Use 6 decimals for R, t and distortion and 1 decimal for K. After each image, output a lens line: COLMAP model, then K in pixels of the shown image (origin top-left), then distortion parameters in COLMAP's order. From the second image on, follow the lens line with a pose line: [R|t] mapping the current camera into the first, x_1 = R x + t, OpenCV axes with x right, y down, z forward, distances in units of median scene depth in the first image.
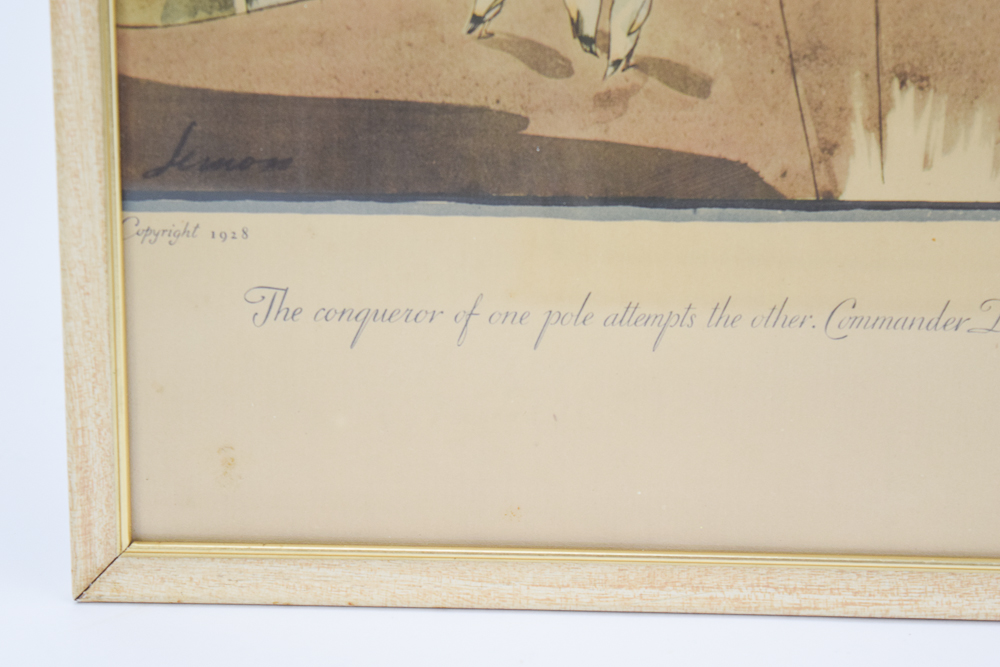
lens RADIAL K [[2337.2, 0, 499.0], [0, 2337.2, 329.5], [0, 0, 1]] dist [0.083000, 0.000000]
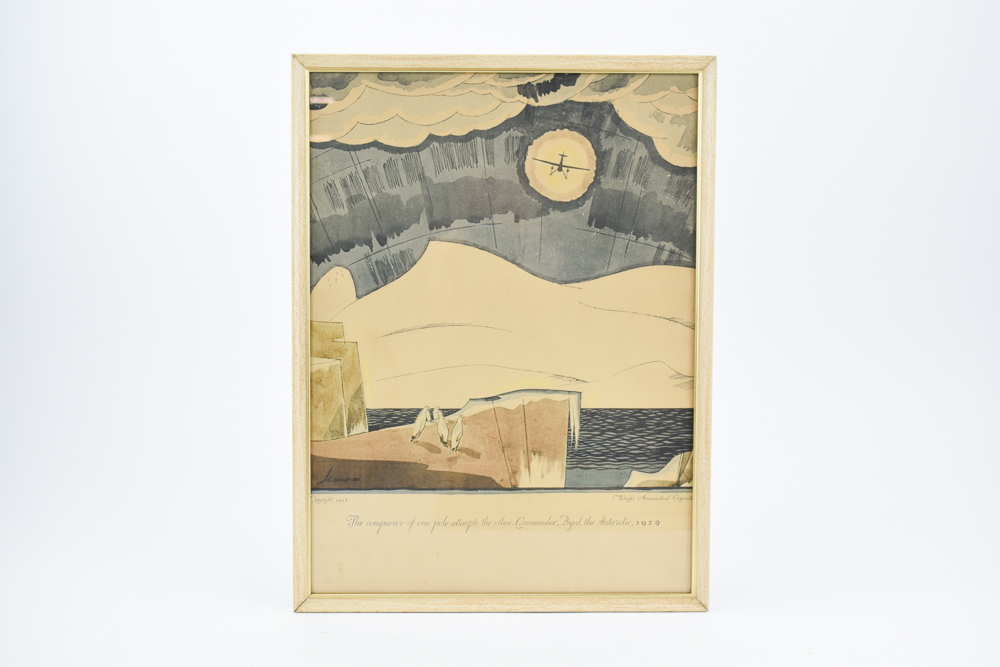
lens RADIAL K [[967.9, 0, 506.7], [0, 967.9, 339.5], [0, 0, 1]] dist [-0.048584, 0.000000]
pose [[0.998269, -0.008170, 0.058246, 0.046200], [0.020248, 0.977510, -0.209914, 0.031128], [-0.055221, 0.210730, 0.975983, -0.449389]]
